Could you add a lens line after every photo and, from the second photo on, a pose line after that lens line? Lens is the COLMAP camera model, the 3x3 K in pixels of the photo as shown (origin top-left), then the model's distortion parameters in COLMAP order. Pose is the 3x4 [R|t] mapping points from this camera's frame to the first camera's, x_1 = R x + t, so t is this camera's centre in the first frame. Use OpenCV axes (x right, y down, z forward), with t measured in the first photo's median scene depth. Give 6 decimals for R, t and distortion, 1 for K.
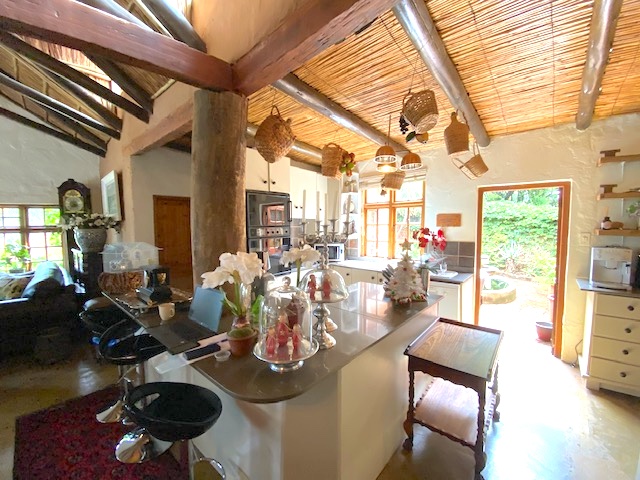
lens RADIAL K [[259.5, 0, 320.3], [0, 259.5, 239.8], [0, 0, 1]] dist [0.017841, -0.018683]
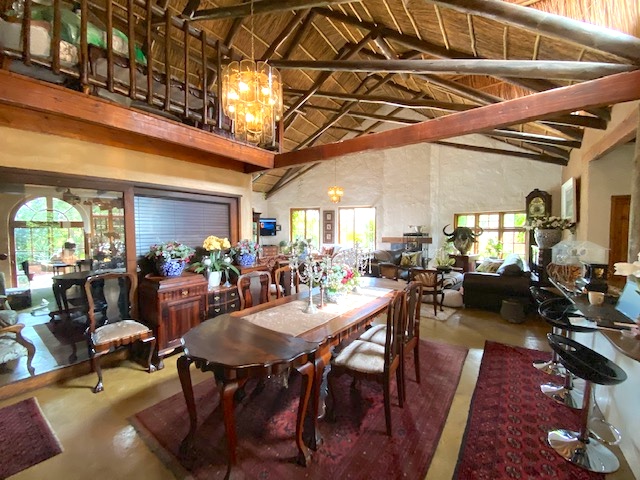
lens RADIAL K [[259.5, 0, 318.1], [0, 259.5, 241.0], [0, 0, 1]] dist [0.017841, -0.018683]
pose [[0.109738, 0.052646, -0.992565, 0.200456], [-0.055505, 0.997363, 0.046764, 0.013459], [0.992410, 0.049961, 0.112371, -0.189937]]
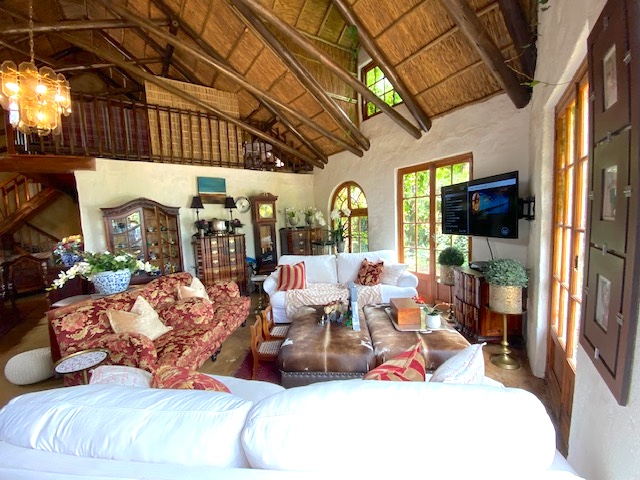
lens RADIAL K [[259.5, 0, 322.1], [0, 259.5, 240.4], [0, 0, 1]] dist [0.017841, -0.018683]
pose [[-0.975539, 0.029770, 0.217802, -2.171665], [0.060661, 0.988774, 0.136551, -0.012961], [-0.211292, 0.146423, -0.966393, 0.482962]]
